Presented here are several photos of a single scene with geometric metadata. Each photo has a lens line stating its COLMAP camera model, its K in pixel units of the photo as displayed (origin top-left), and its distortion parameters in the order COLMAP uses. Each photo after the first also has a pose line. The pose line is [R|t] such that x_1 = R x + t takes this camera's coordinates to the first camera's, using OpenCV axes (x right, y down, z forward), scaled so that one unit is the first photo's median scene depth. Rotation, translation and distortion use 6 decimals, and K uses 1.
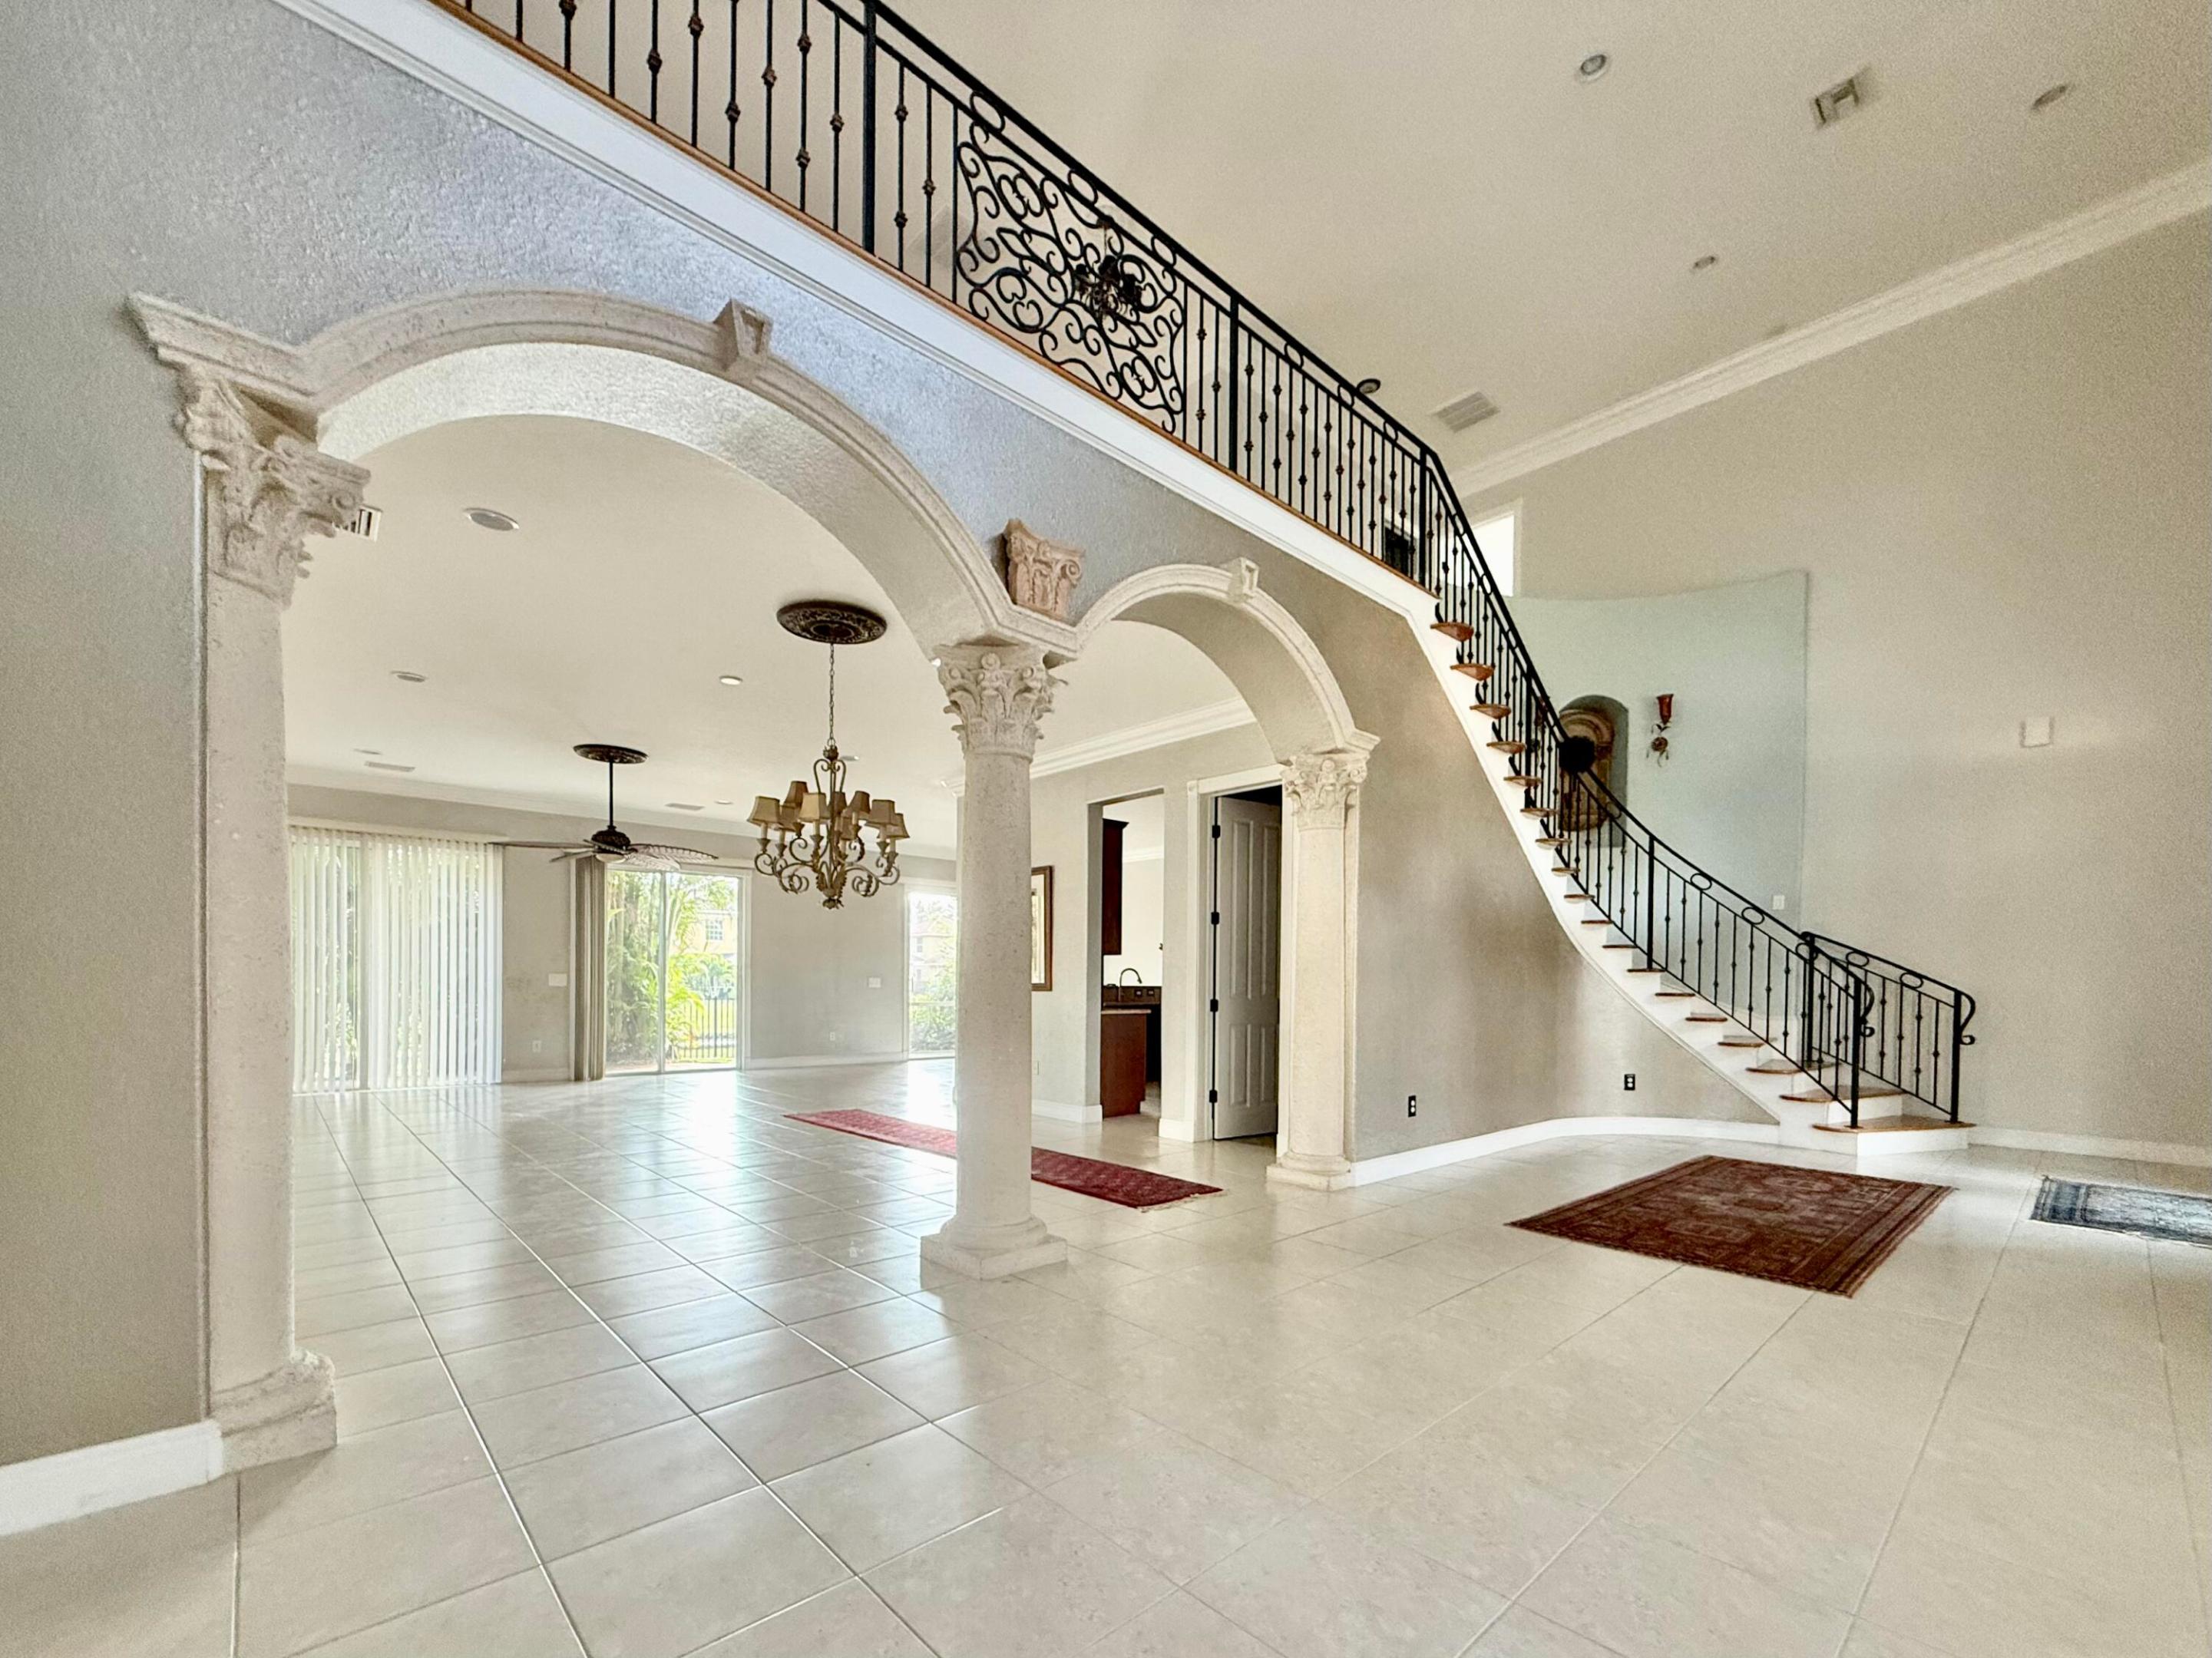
lens RADIAL K [[943.4, 0, 1102.6], [0, 943.4, 994.2], [0, 0, 1]] dist [0.000538, -0.000048]
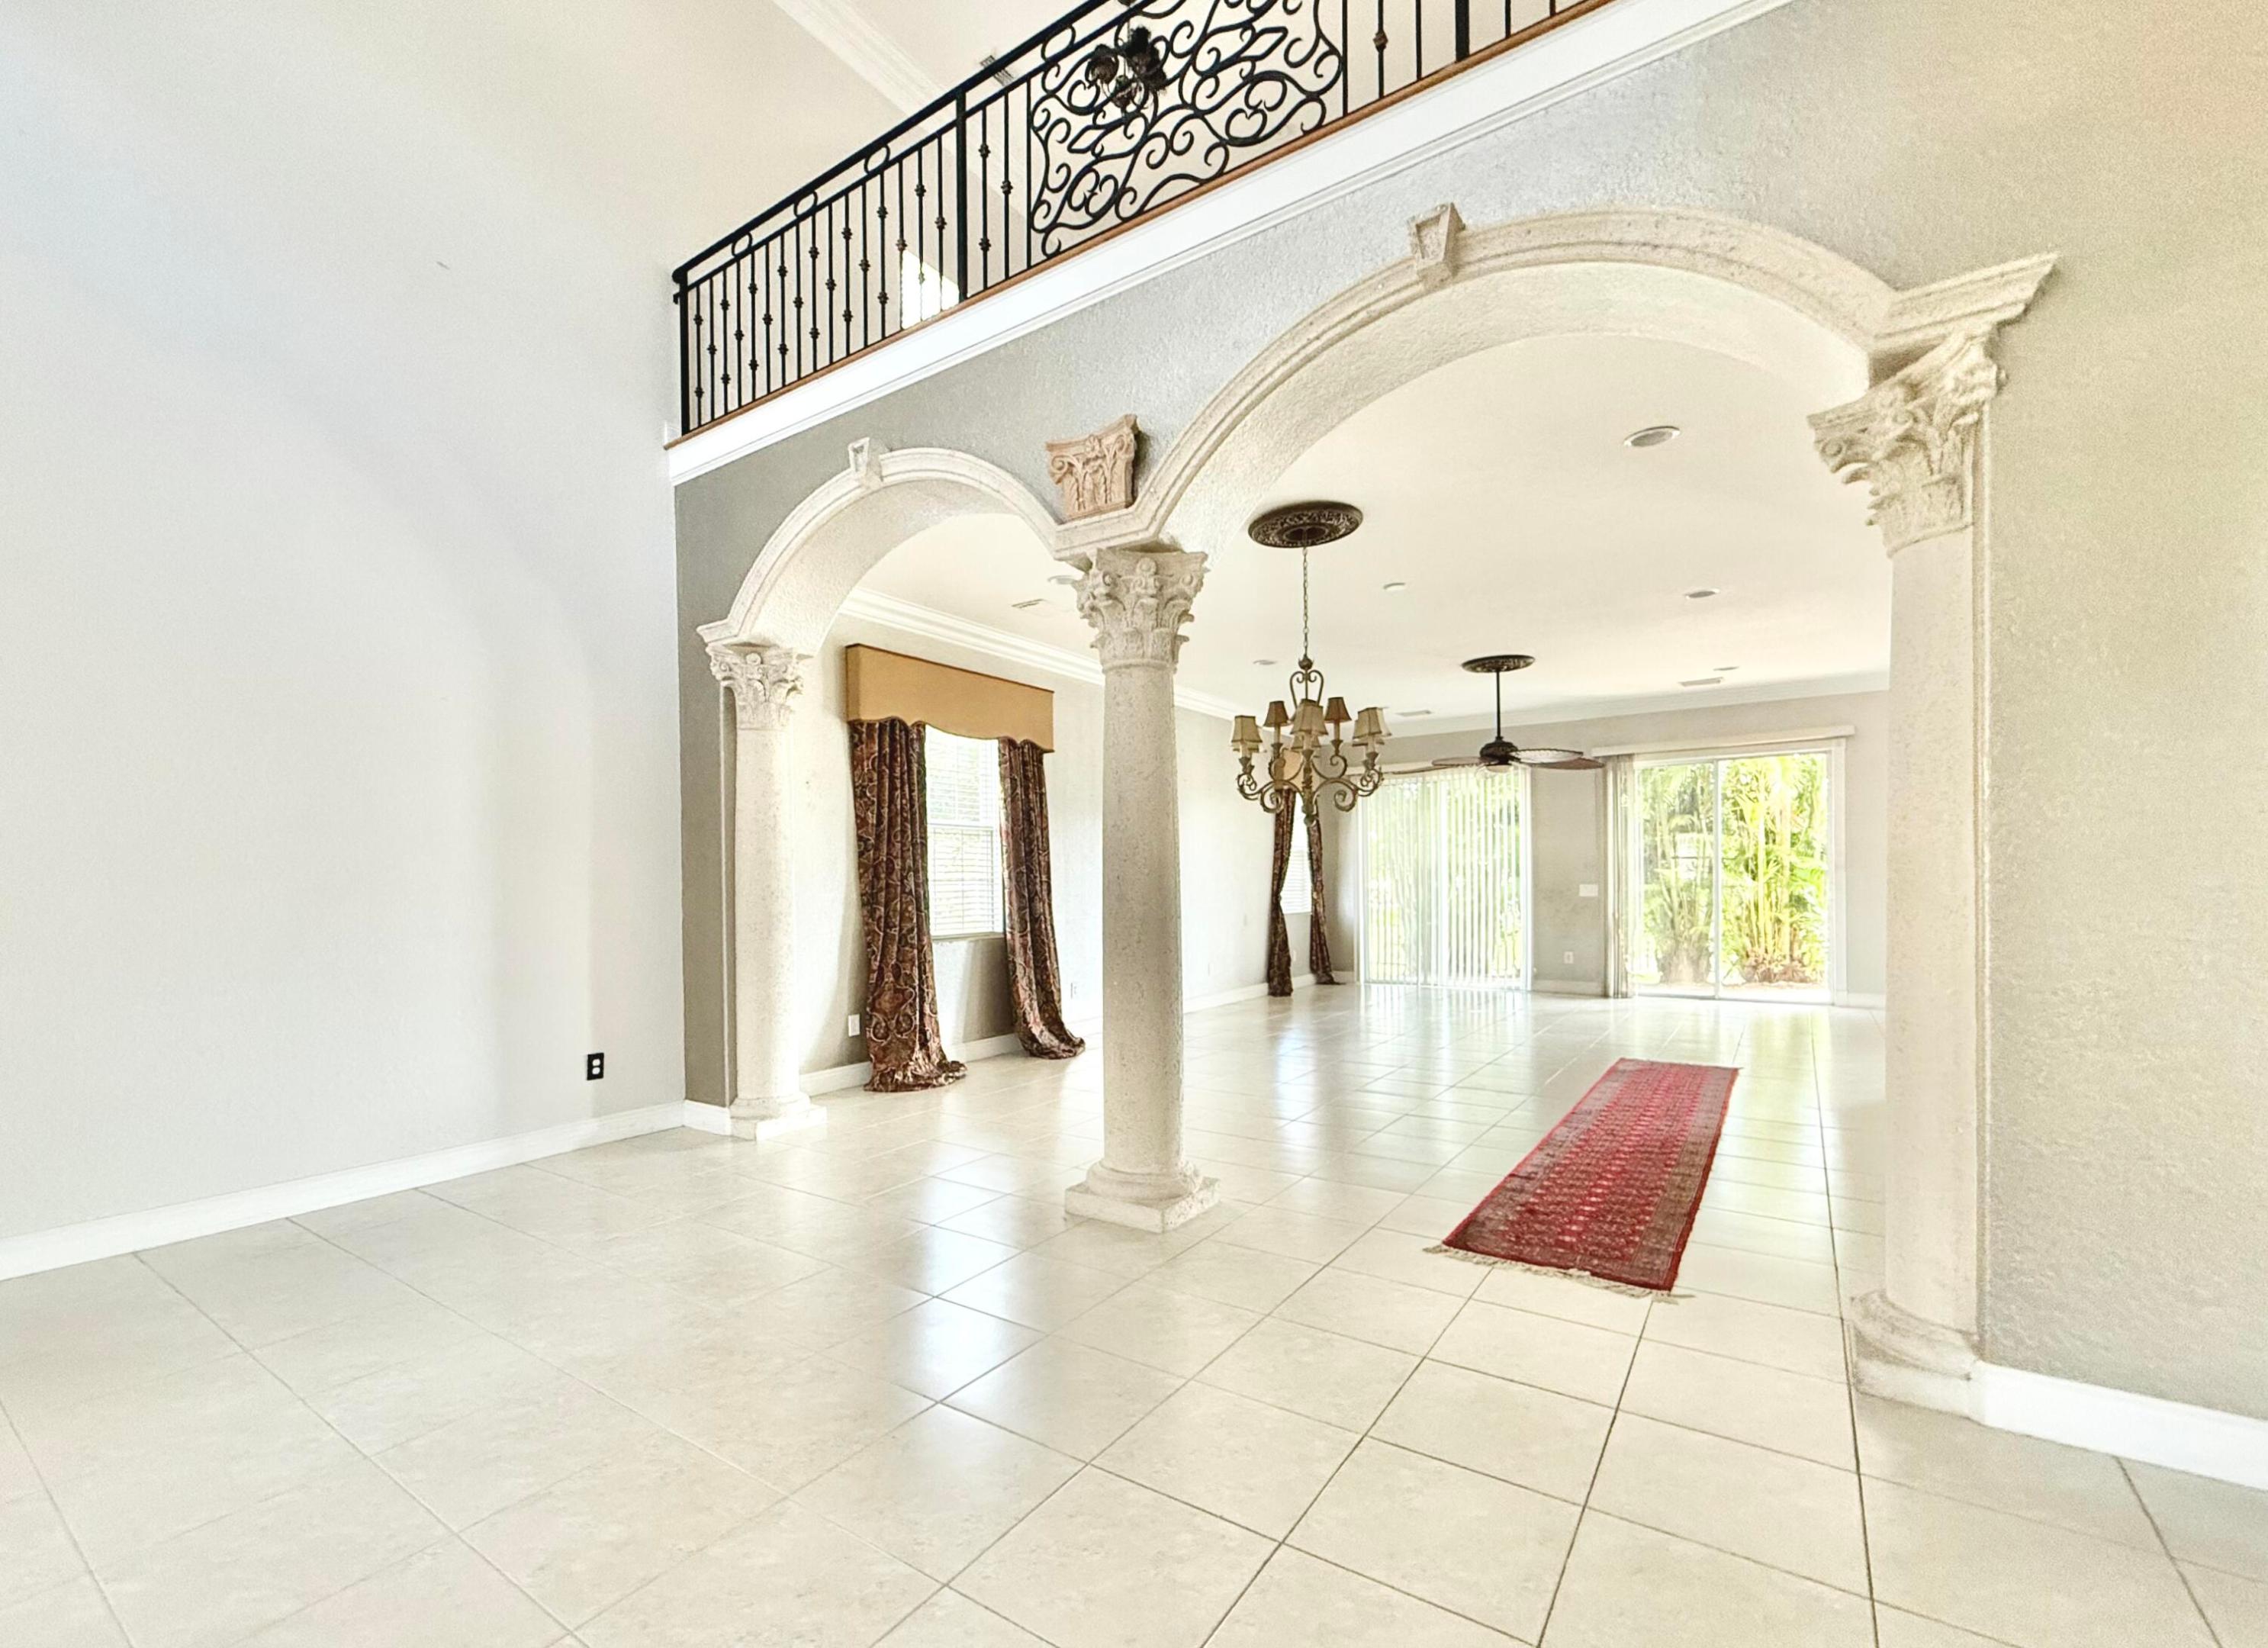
lens RADIAL K [[944.6, 0, 1129.9], [0, 944.6, 886.3], [0, 0, 1]] dist [0.012216, -0.000180]
pose [[0.221762, -0.012909, -0.975015, 0.801138], [-0.004462, 0.999888, -0.014254, -0.016678], [0.975091, 0.007511, 0.221679, 0.778931]]
